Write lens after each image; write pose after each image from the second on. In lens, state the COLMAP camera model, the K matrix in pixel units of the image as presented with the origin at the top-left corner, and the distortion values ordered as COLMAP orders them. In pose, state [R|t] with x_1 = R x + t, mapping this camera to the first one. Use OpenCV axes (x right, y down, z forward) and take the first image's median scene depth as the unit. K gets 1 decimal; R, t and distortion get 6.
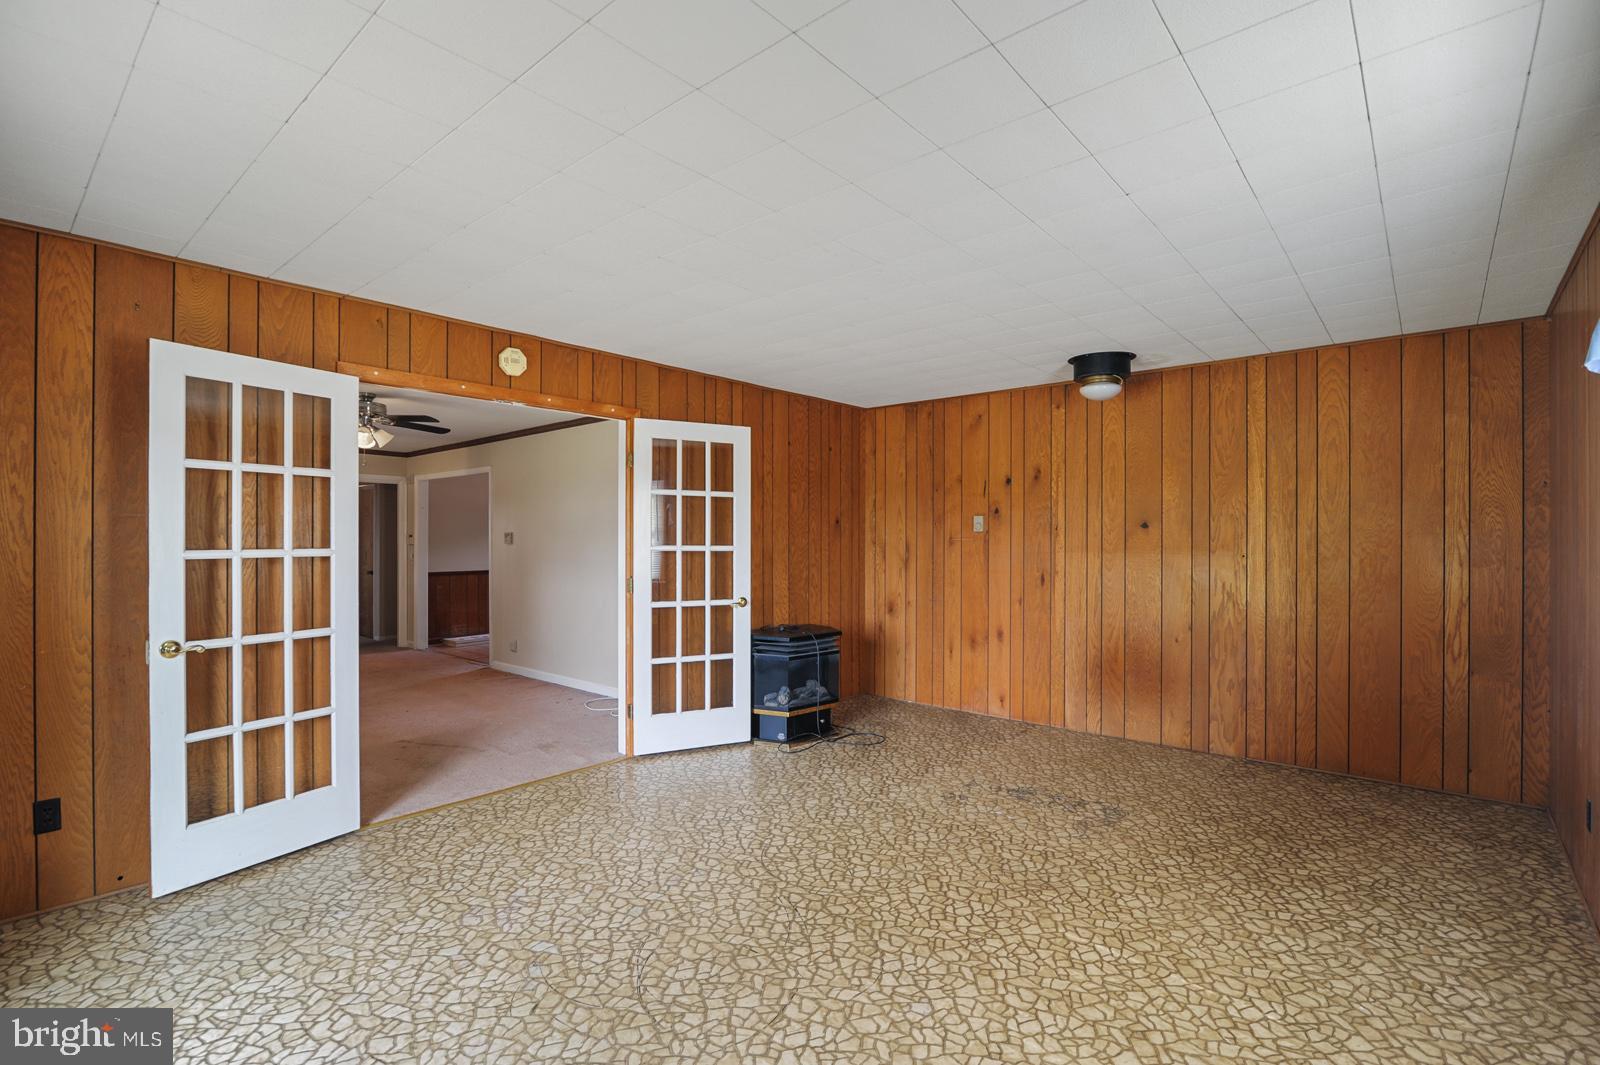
lens RADIAL K [[744.2, 0, 798.3], [0, 744.2, 535.4], [0, 0, 1]] dist [-0.011317, 0.000401]
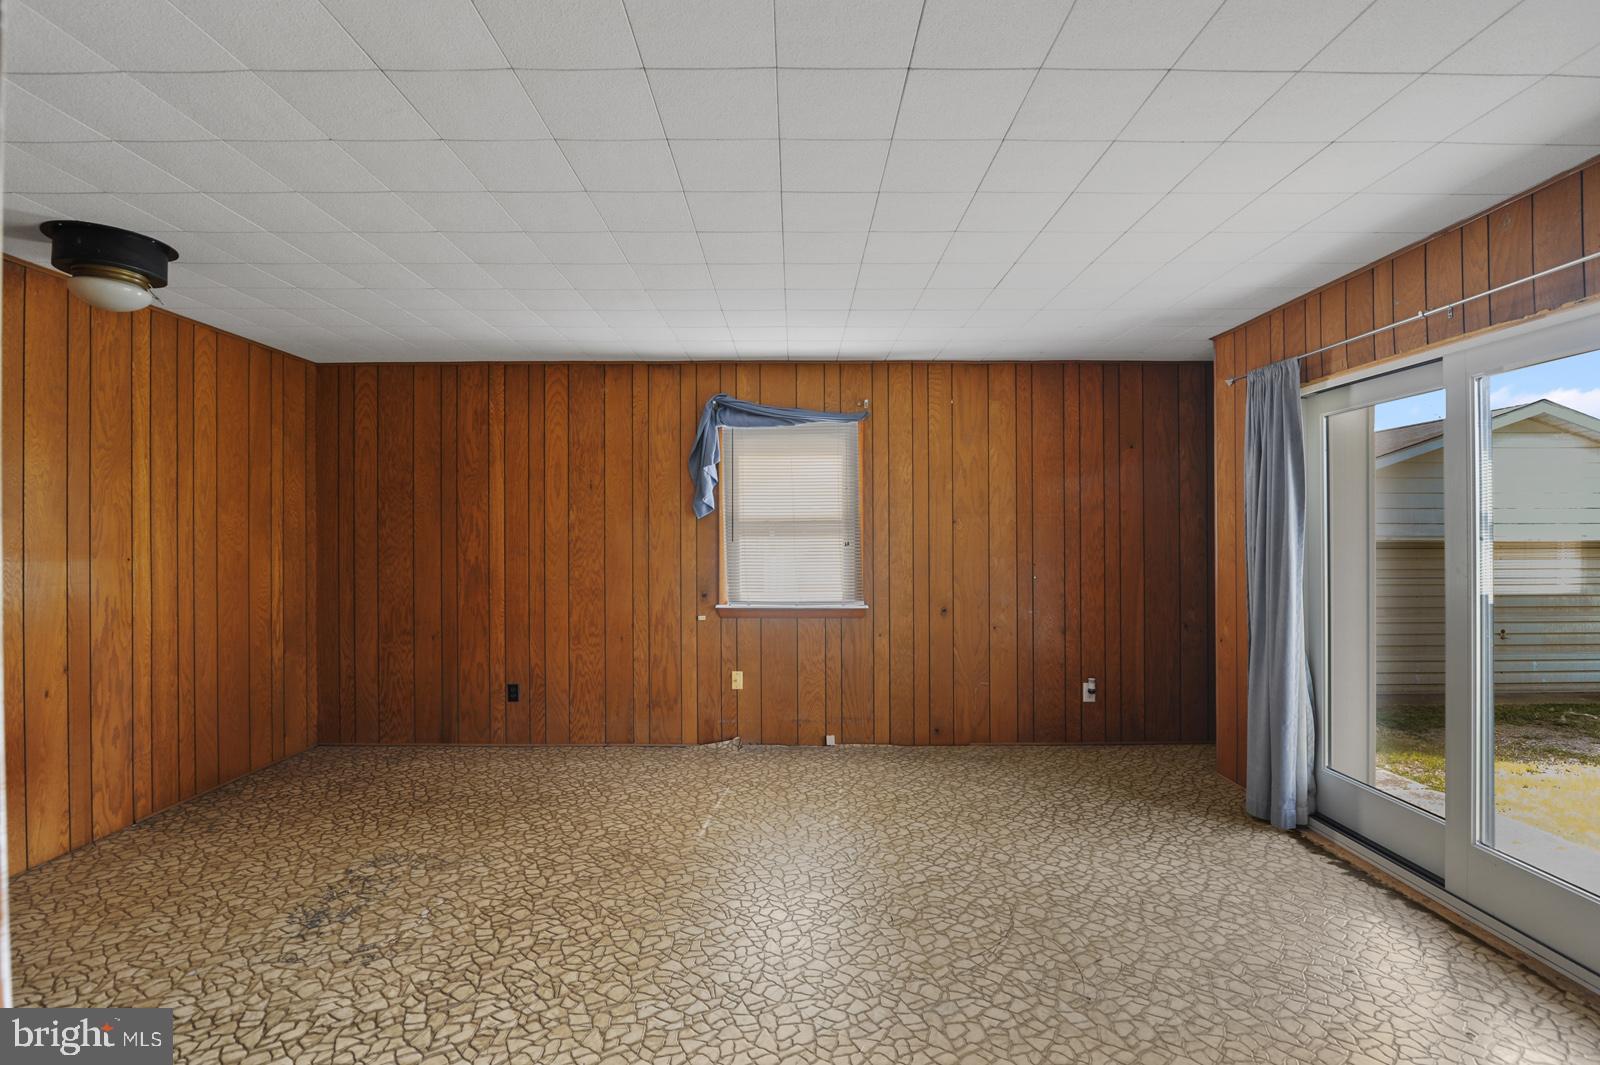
lens RADIAL K [[744.2, 0, 802.1], [0, 744.2, 534.9], [0, 0, 1]] dist [-0.011317, 0.000401]
pose [[-0.661708, 0.000864, 0.749761, -0.464851], [-0.001478, 0.999996, -0.002456, 0.004293], [-0.749760, -0.002734, -0.661704, 1.077311]]
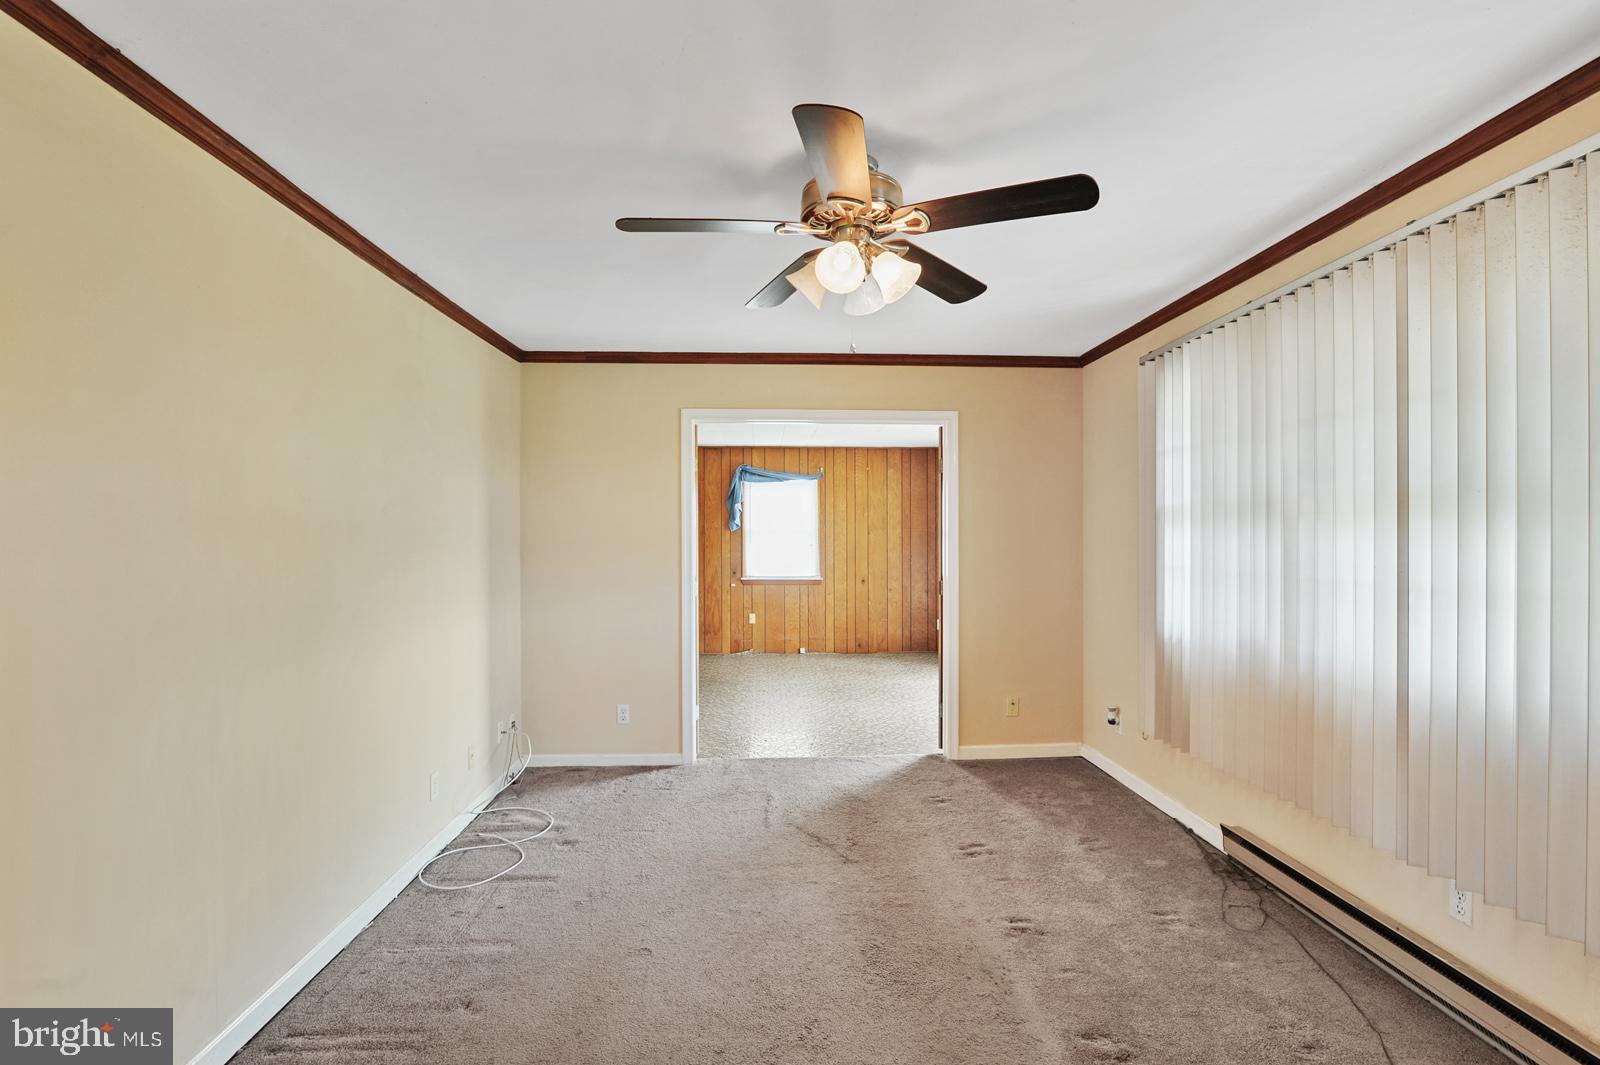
lens RADIAL K [[744.2, 0, 799.5], [0, 744.2, 532.0], [0, 0, 1]] dist [-0.011317, 0.000401]
pose [[-0.648901, -0.001396, 0.760872, -1.034383], [-0.002646, 0.999996, -0.000421, -0.014502], [-0.760868, -0.002287, -0.648902, 1.511148]]
